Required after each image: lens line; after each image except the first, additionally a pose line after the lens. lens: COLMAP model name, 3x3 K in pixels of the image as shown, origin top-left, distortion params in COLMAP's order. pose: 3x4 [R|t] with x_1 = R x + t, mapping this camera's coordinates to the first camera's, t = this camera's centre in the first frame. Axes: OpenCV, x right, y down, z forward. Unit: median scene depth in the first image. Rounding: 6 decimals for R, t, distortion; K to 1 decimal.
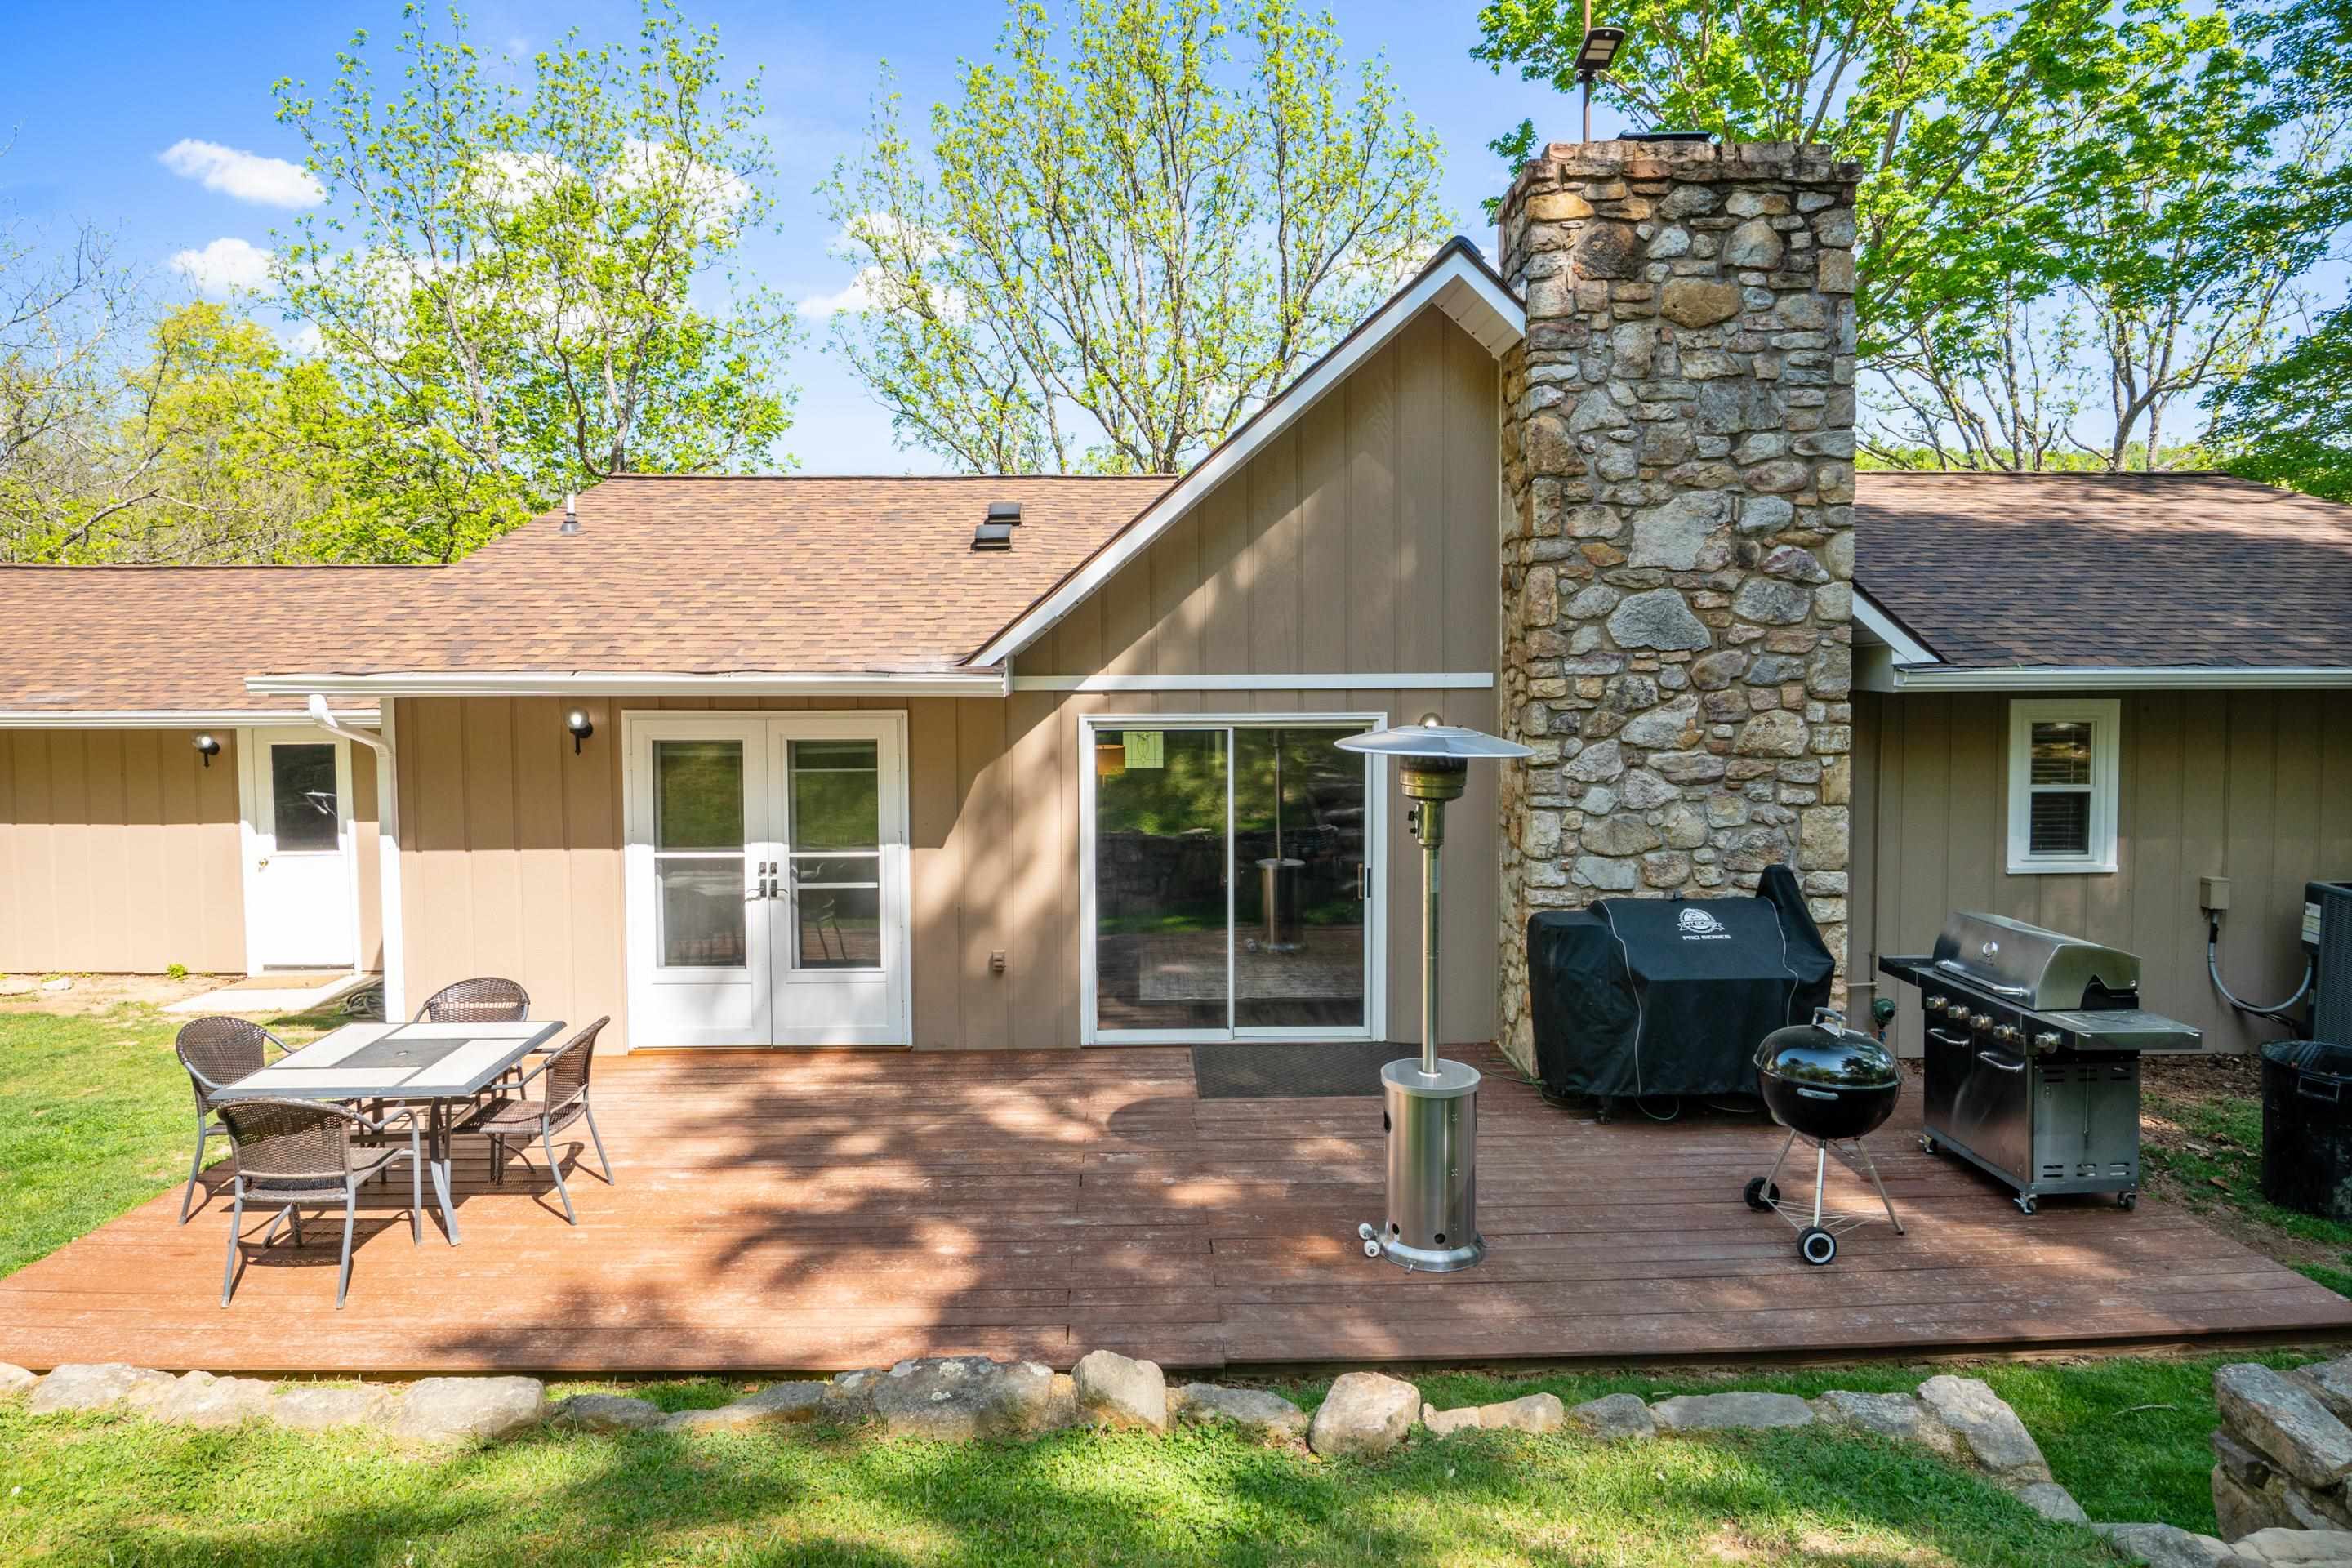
lens RADIAL K [[1398.3, 0, 1140.2], [0, 1398.3, 695.2], [0, 0, 1]] dist [-0.014084, 0.000490]
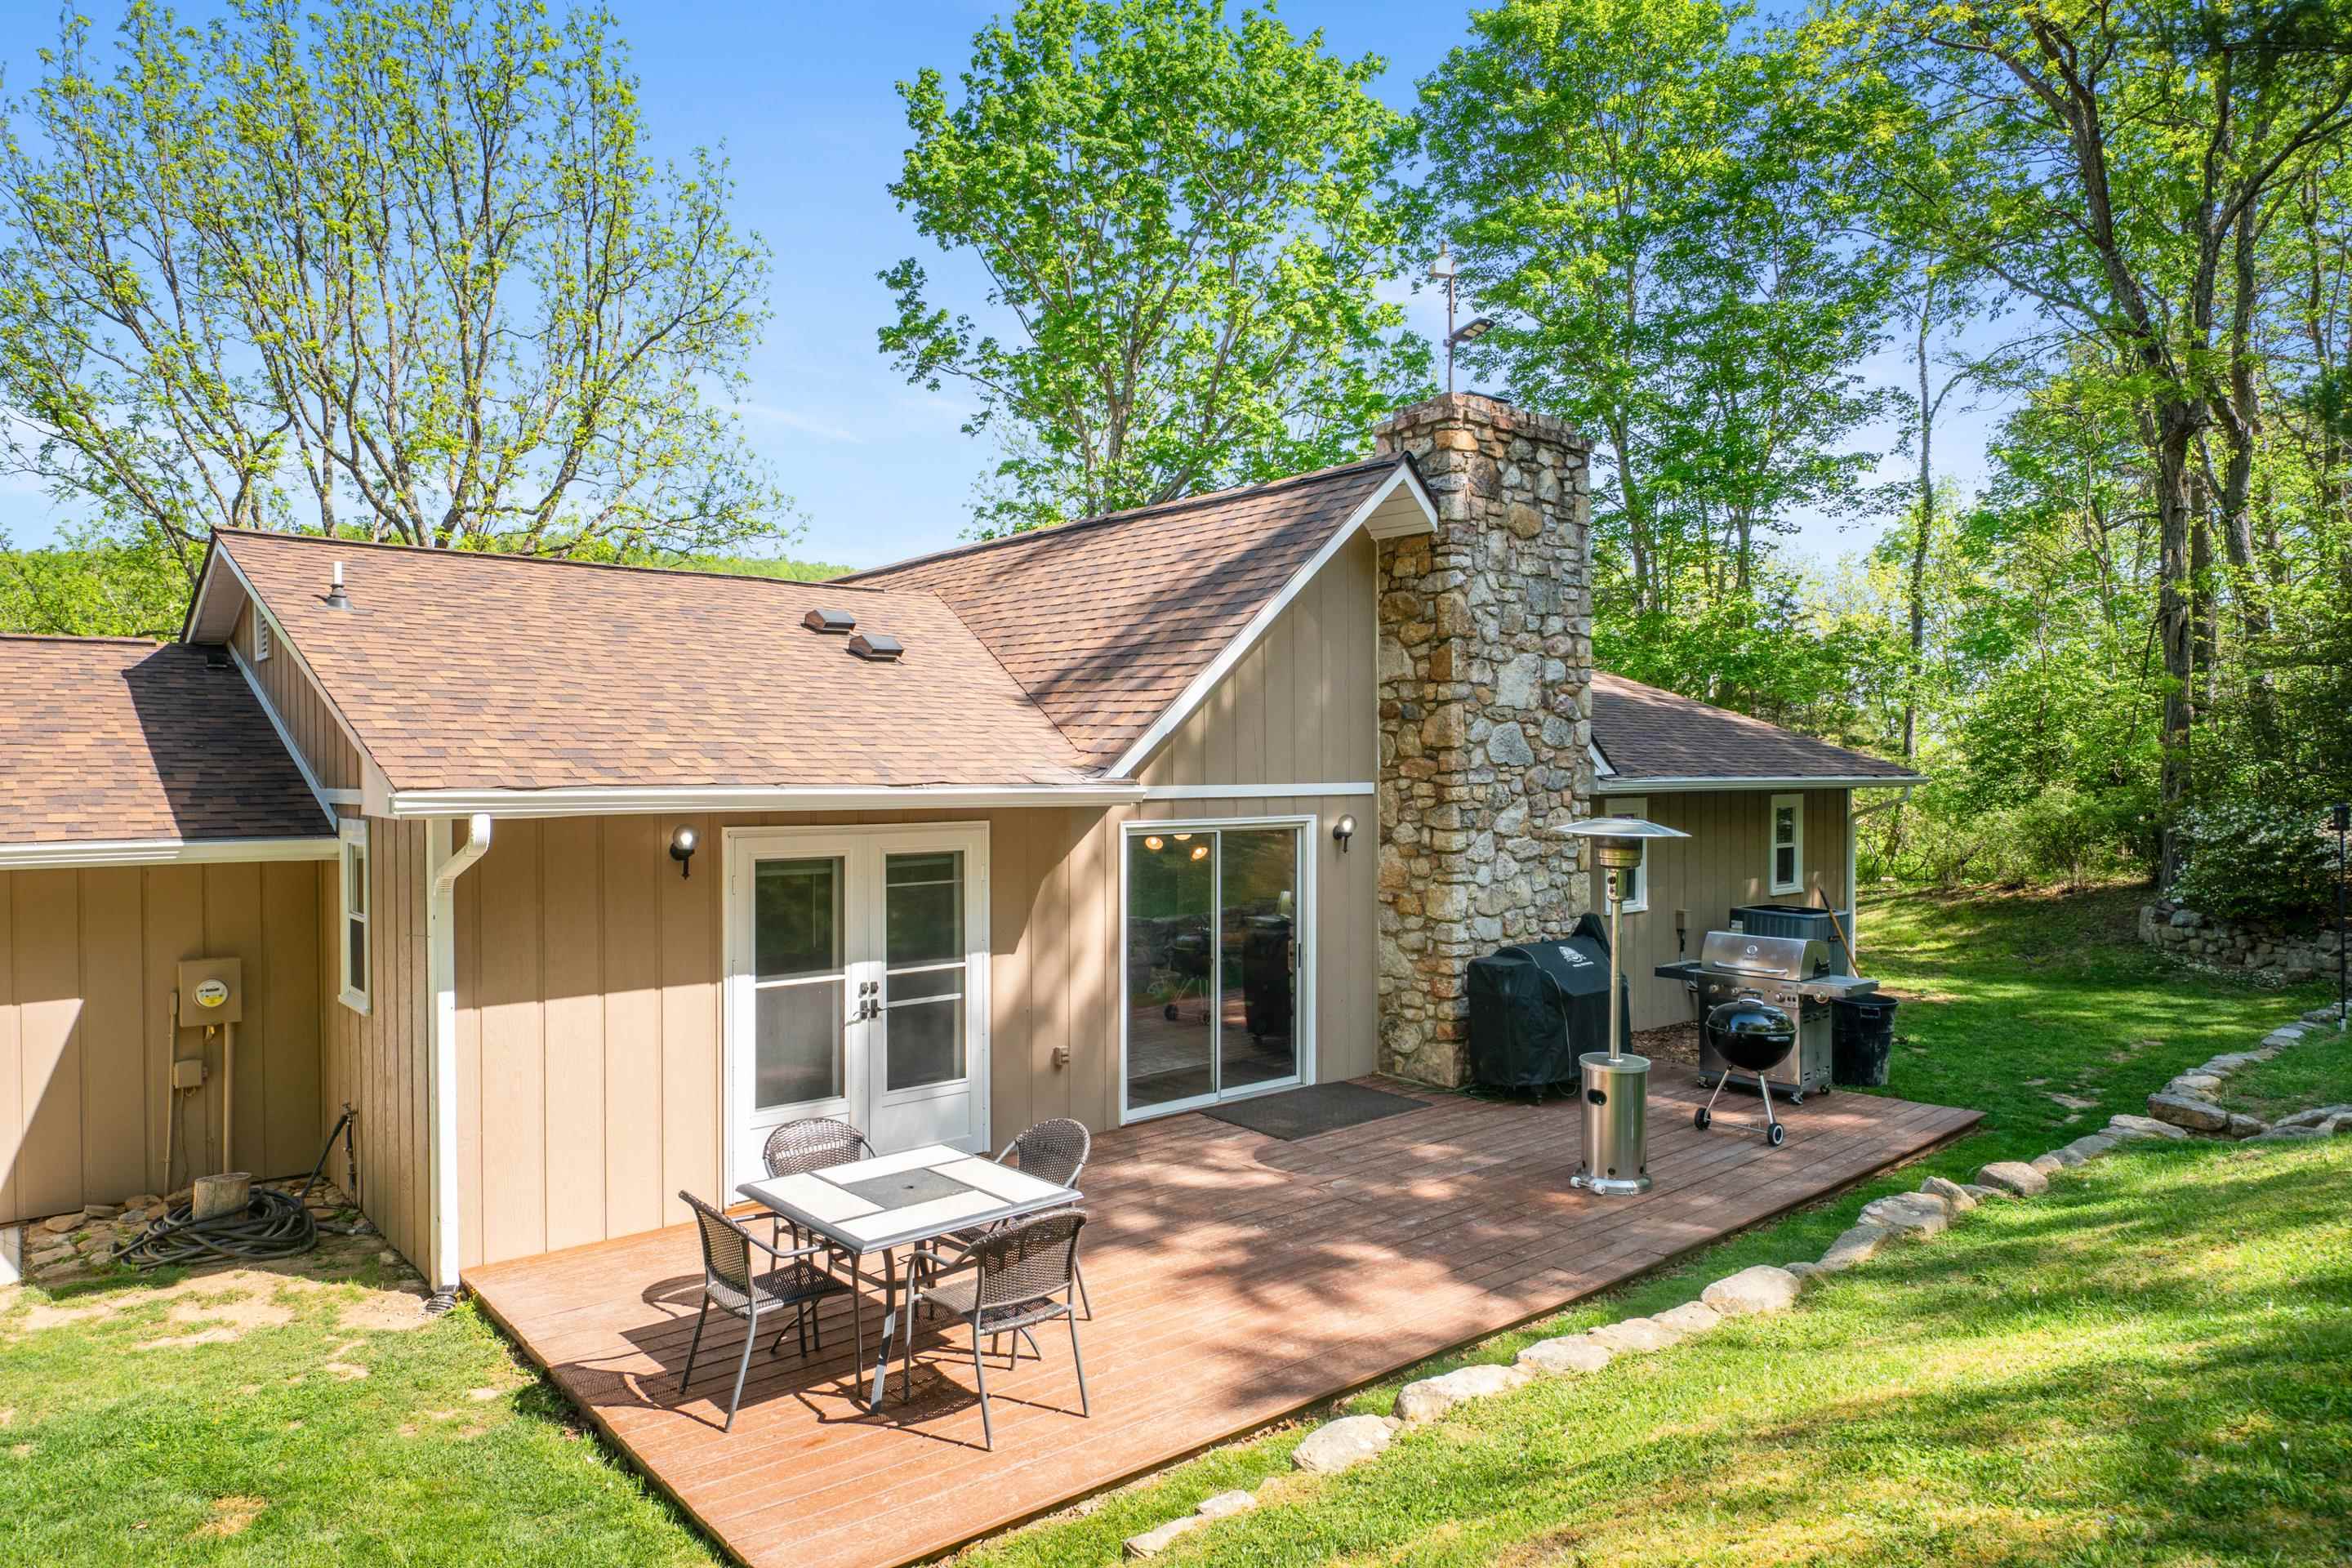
lens RADIAL K [[1508.8, 0, 1144.5], [0, 1508.8, 749.1], [0, 0, 1]] dist [0.006825, -0.011696]
pose [[0.763070, 0.010078, 0.646238, -0.882878], [0.015496, 0.999306, -0.033882, -0.003380], [-0.646130, 0.035869, 0.762384, 0.084582]]
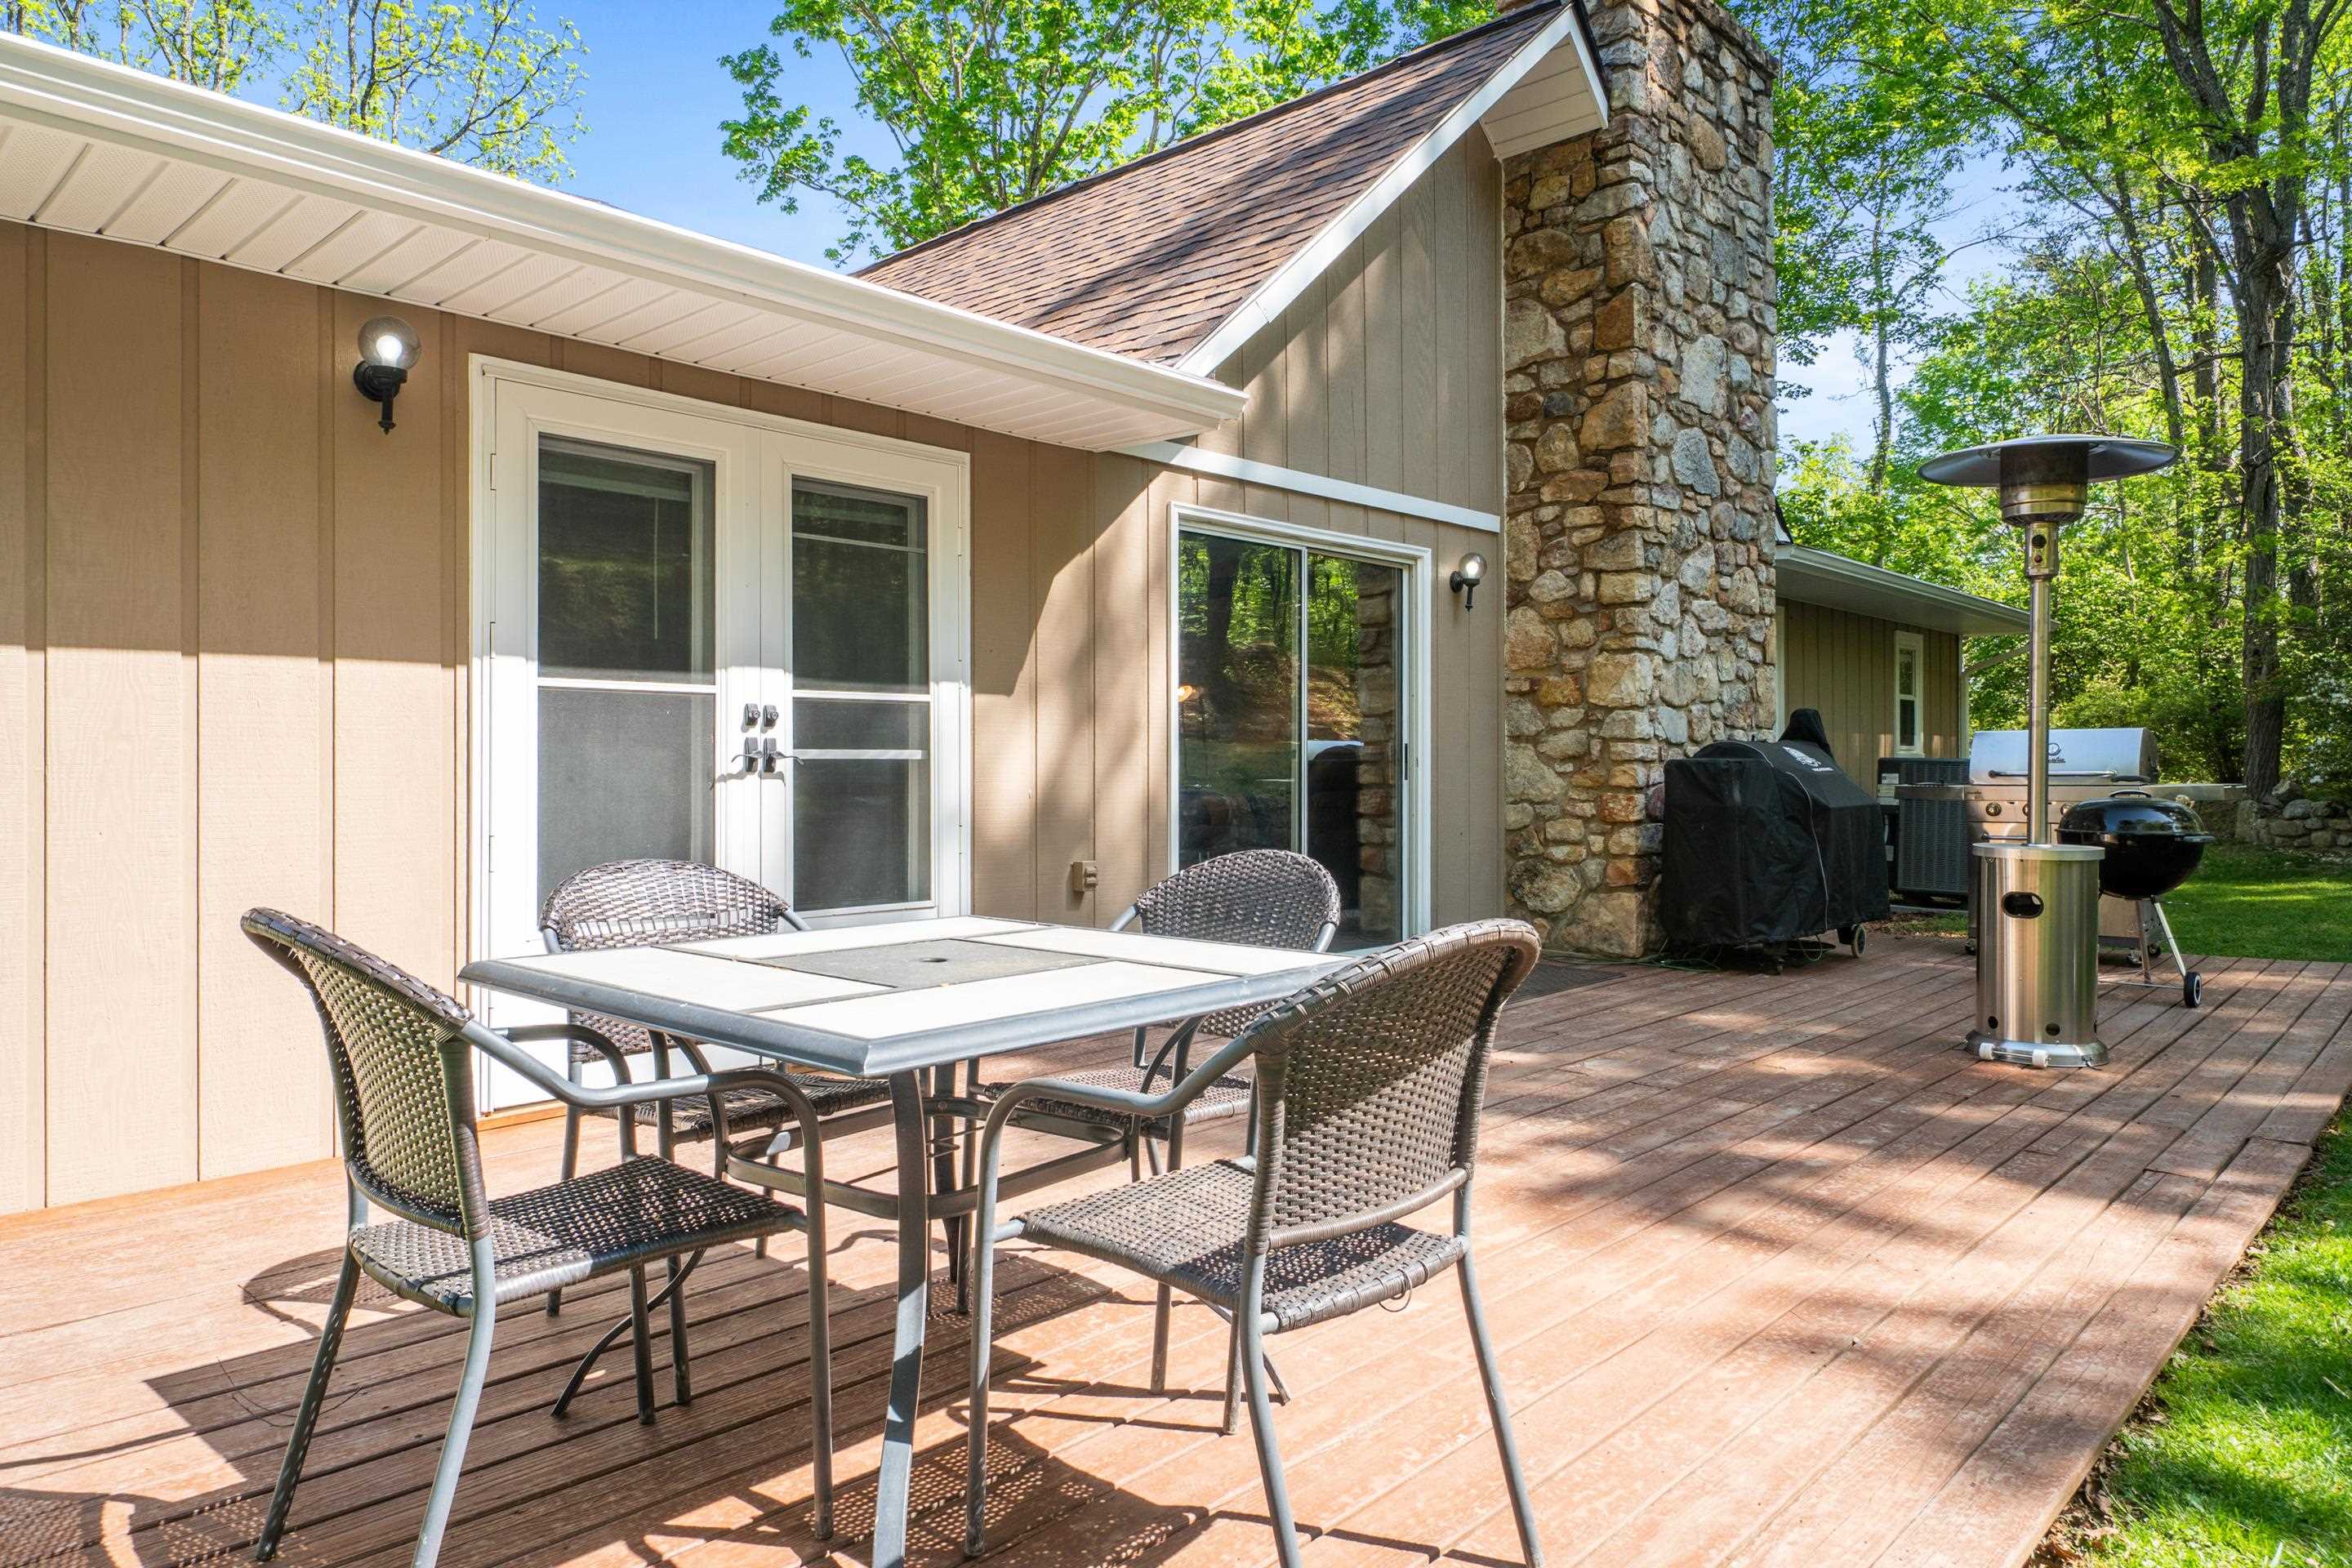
lens RADIAL K [[1508.8, 0, 1141.7], [0, 1508.8, 766.9], [0, 0, 1]] dist [0.006825, -0.011696]
pose [[0.688842, 0.009409, 0.724850, -0.636628], [0.020575, 0.999259, -0.032524, 0.181348], [-0.724619, 0.037317, 0.688138, 0.570103]]
